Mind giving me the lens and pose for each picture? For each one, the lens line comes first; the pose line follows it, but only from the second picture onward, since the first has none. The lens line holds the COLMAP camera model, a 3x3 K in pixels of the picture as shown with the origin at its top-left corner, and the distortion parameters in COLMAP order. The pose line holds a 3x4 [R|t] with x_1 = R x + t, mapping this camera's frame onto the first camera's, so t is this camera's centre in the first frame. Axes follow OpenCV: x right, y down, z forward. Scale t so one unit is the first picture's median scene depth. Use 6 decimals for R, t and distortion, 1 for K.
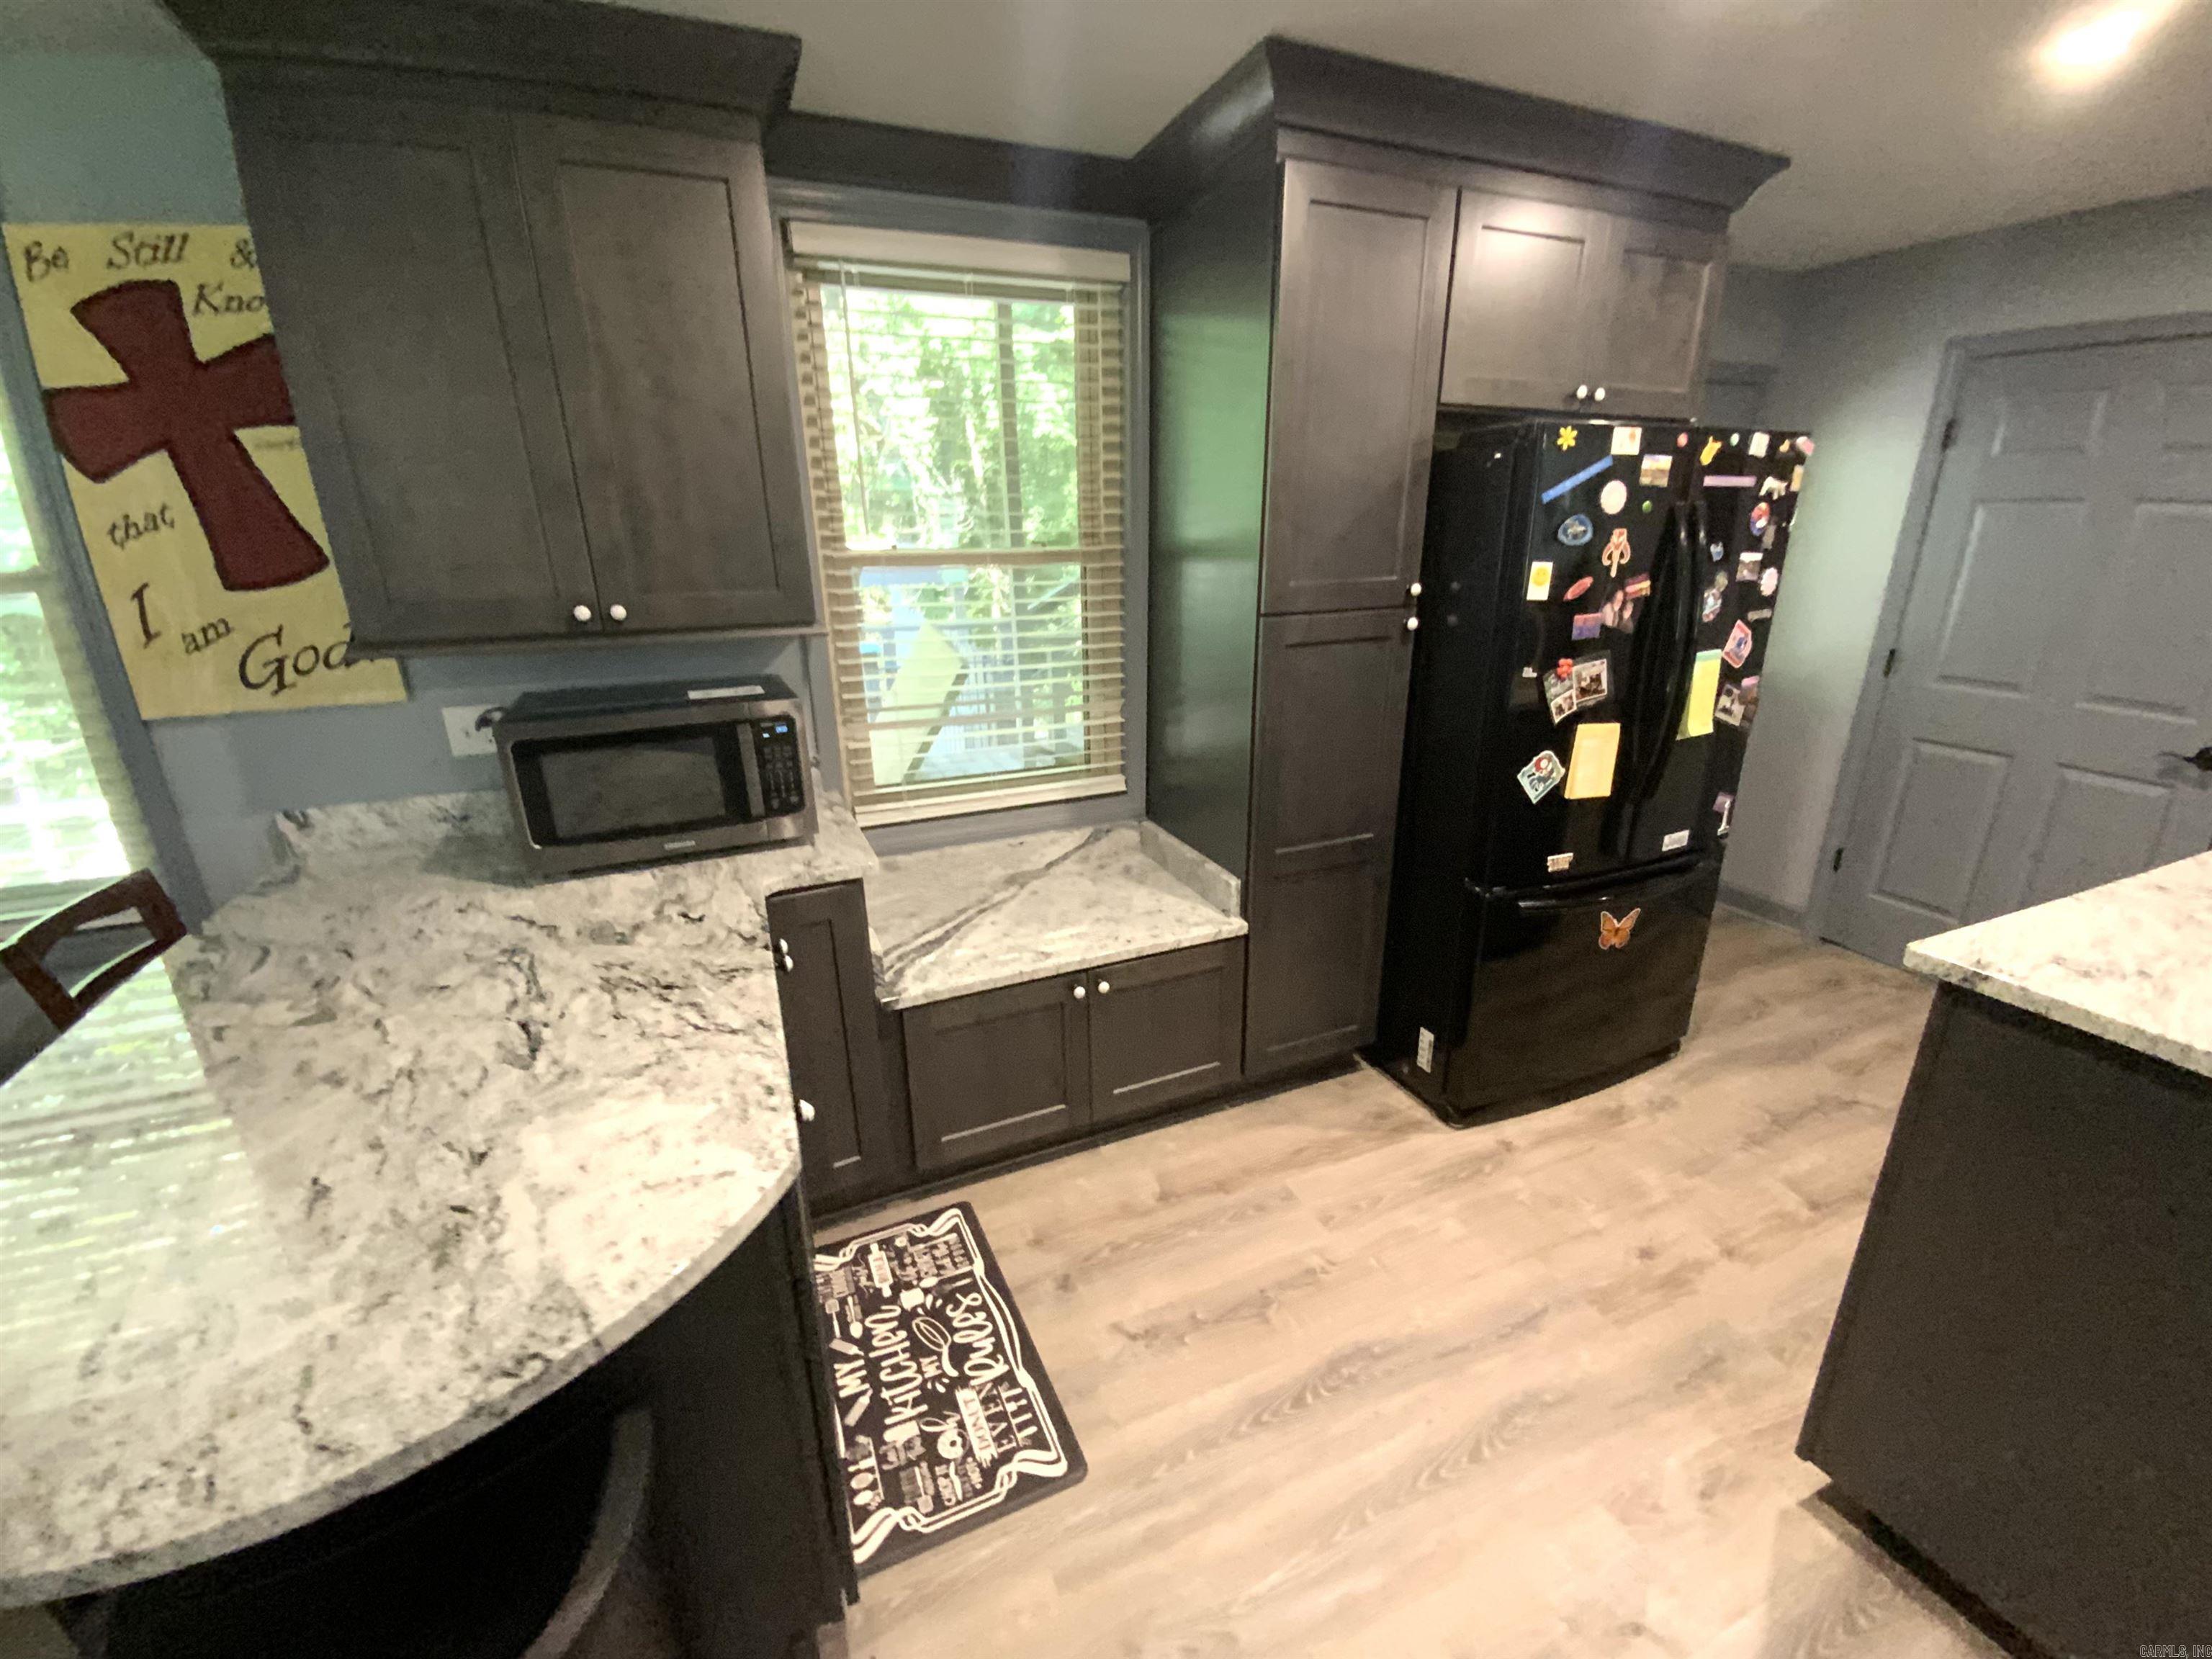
lens RADIAL K [[881.9, 0, 1112.0], [0, 881.9, 830.1], [0, 0, 1]] dist [0.000457, -0.010201]
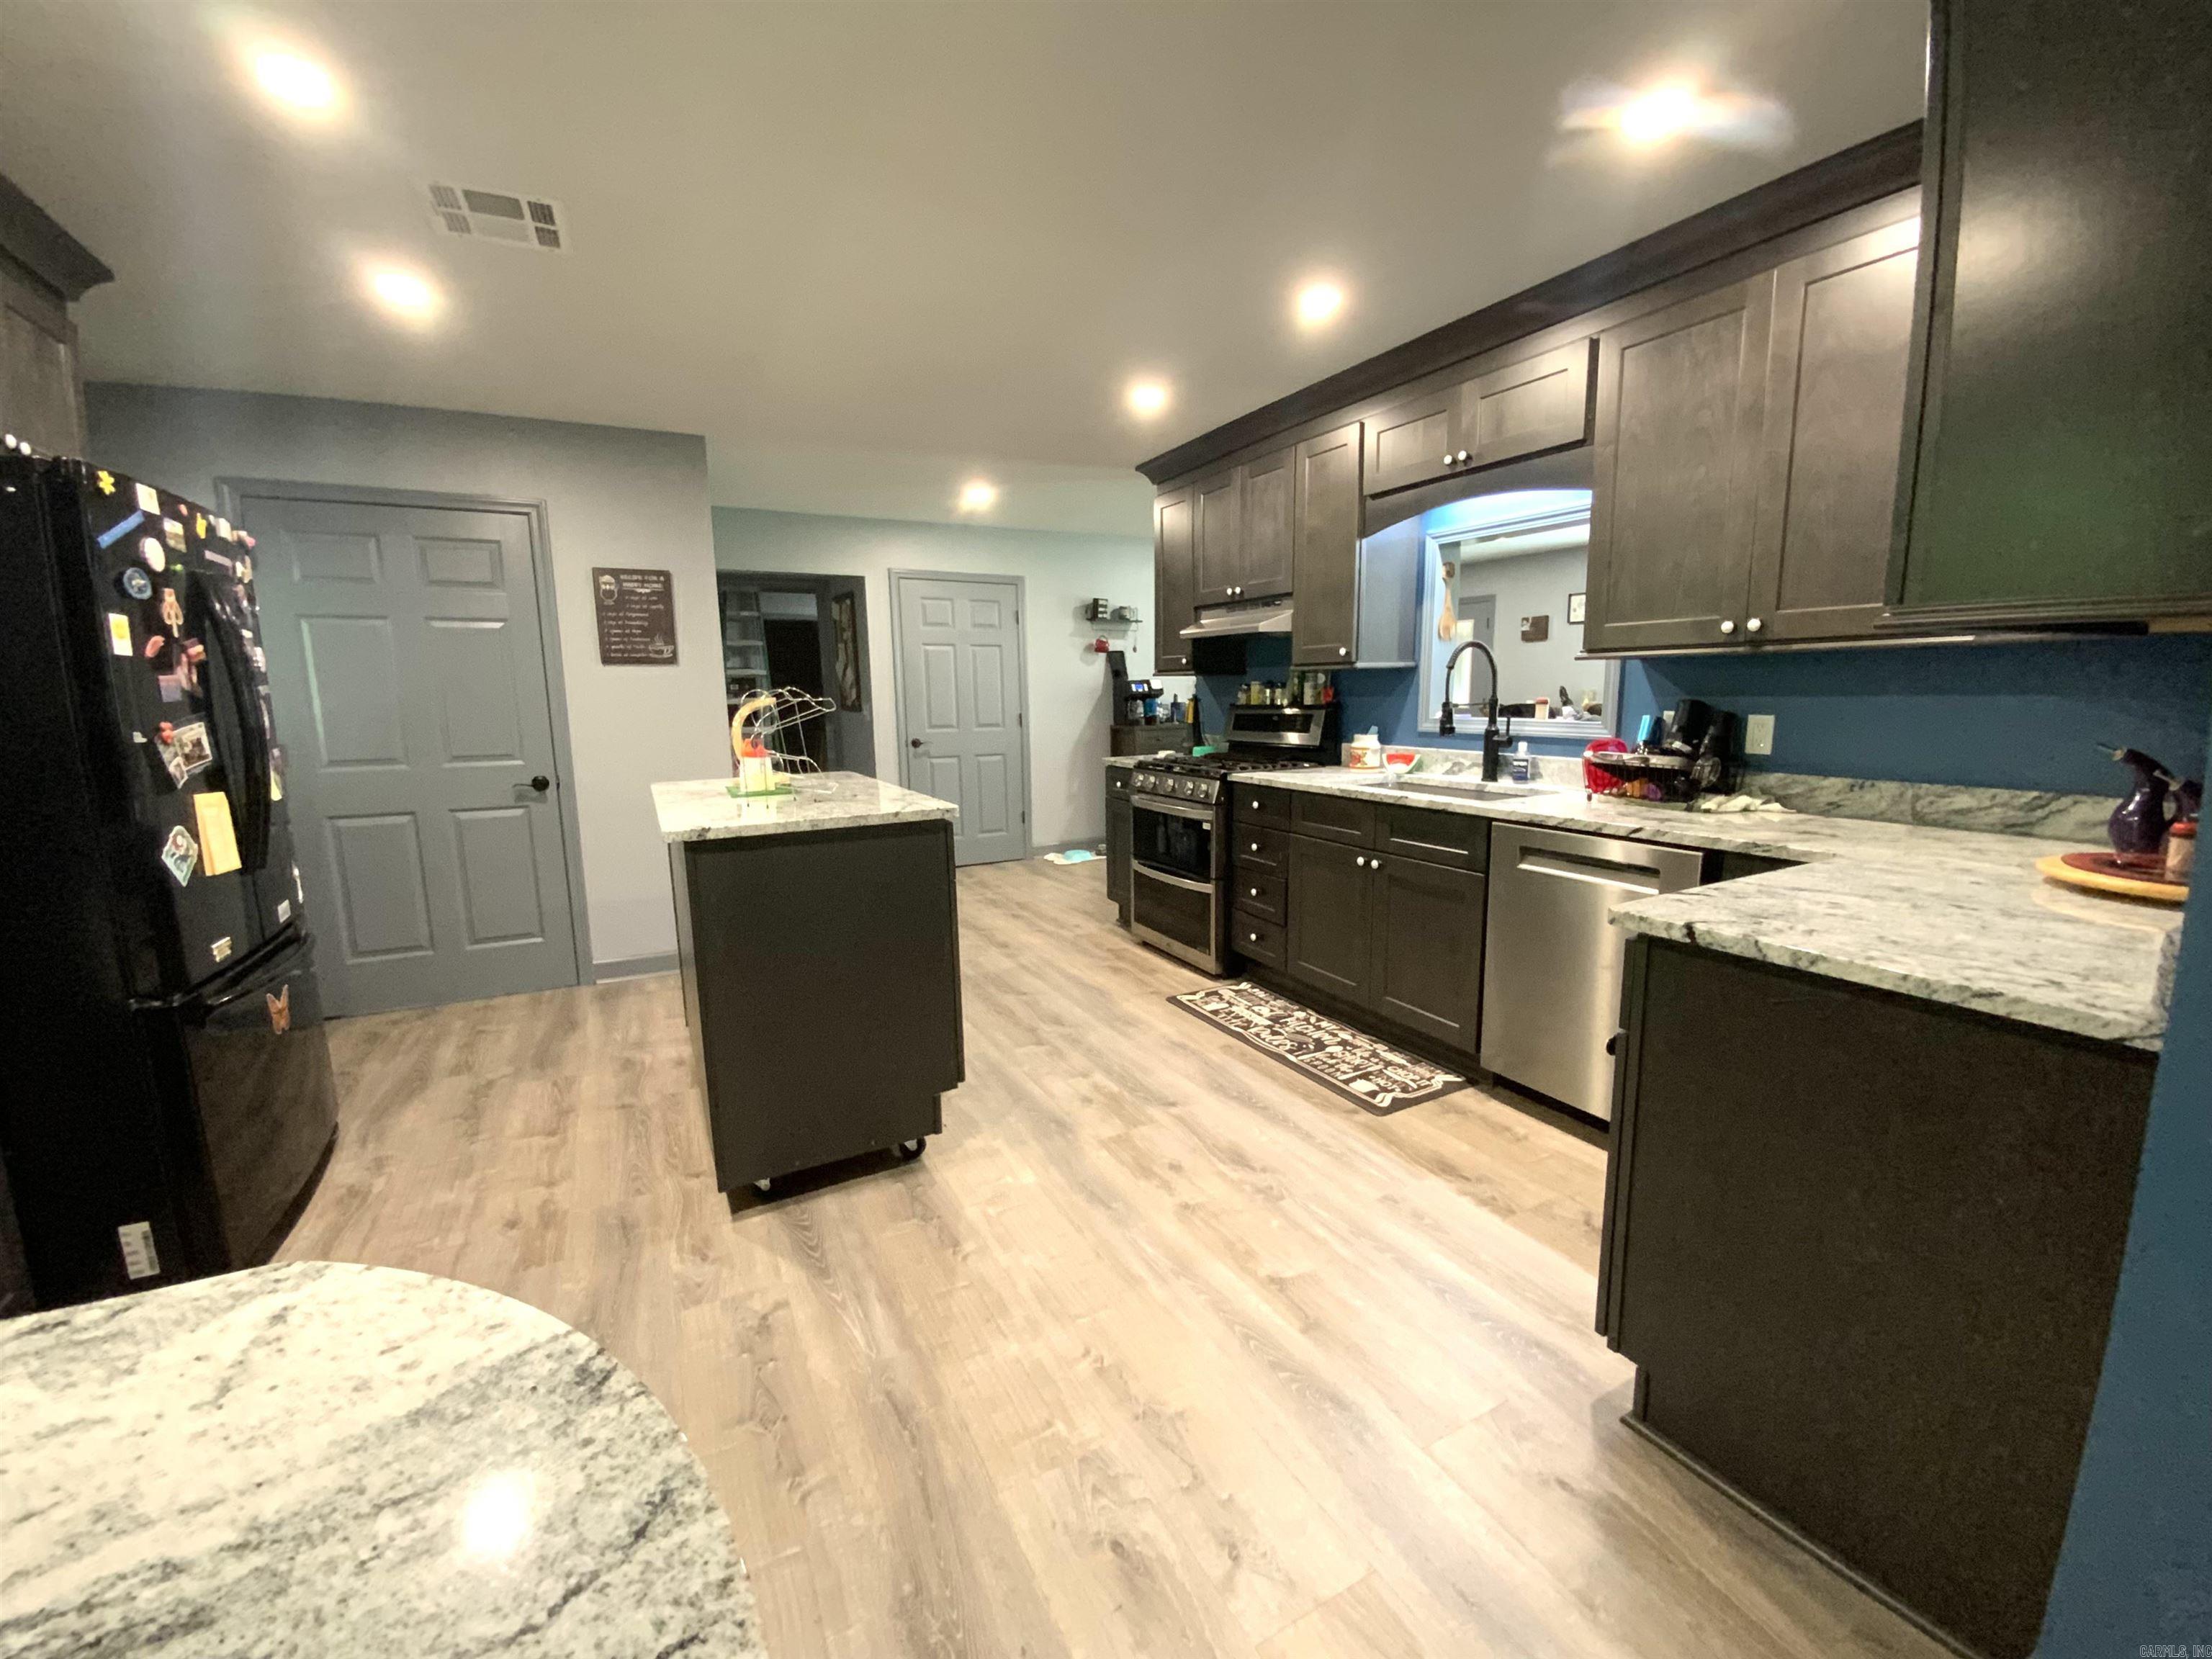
lens RADIAL K [[881.9, 0, 1112.0], [0, 881.9, 830.1], [0, 0, 1]] dist [0.000457, -0.010201]
pose [[-0.100352, -0.144272, 0.984436, -0.469278], [0.322211, 0.931398, 0.169345, 0.069597], [-0.941334, 0.334190, -0.046981, 0.160774]]
